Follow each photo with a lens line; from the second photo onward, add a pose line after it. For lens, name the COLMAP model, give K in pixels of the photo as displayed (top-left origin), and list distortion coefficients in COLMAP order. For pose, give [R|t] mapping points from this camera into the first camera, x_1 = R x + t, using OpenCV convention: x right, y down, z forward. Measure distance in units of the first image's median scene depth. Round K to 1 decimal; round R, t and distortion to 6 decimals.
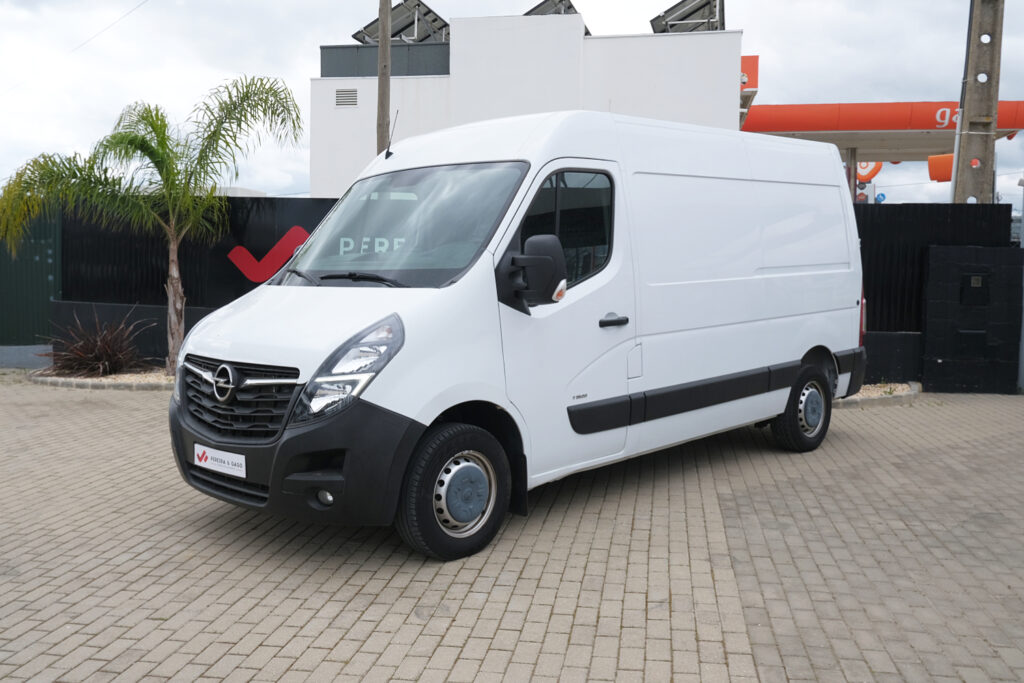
lens RADIAL K [[1031.7, 0, 511.8], [0, 1031.7, 276.6], [0, 0, 1]] dist [-0.002605, 0.012776]
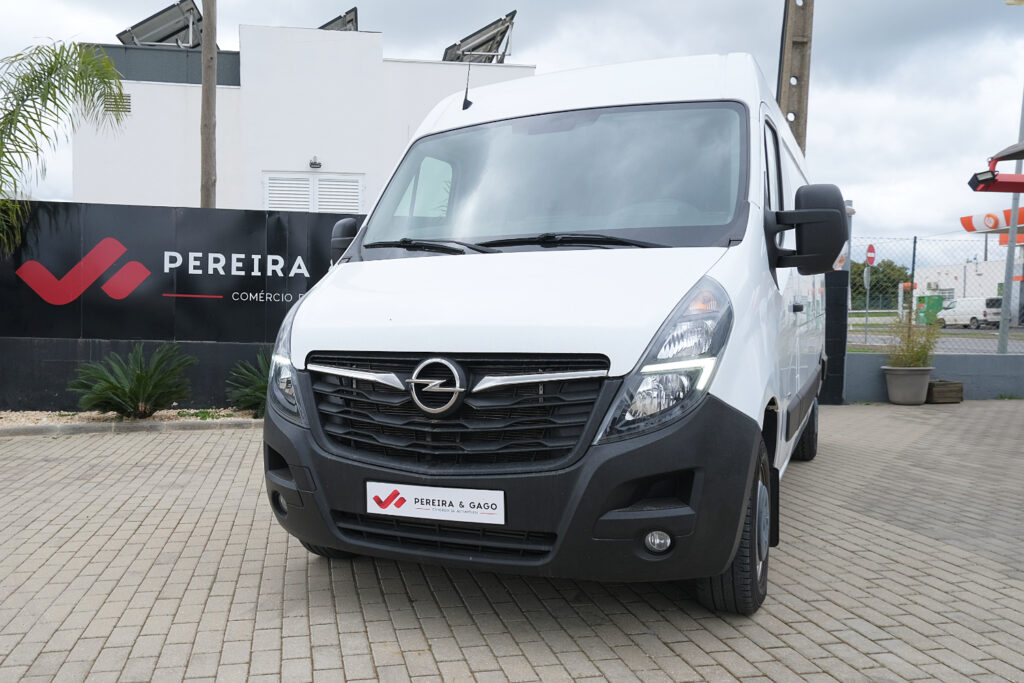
lens RADIAL K [[943.5, 0, 512.0], [0, 943.5, 341.5], [0, 0, 1]] dist [0.006135, 0.007806]
pose [[0.936518, -0.013806, 0.350347, -0.438654], [0.008047, 0.999808, 0.017888, 0.063235], [-0.350527, -0.013934, 0.936449, 0.409110]]
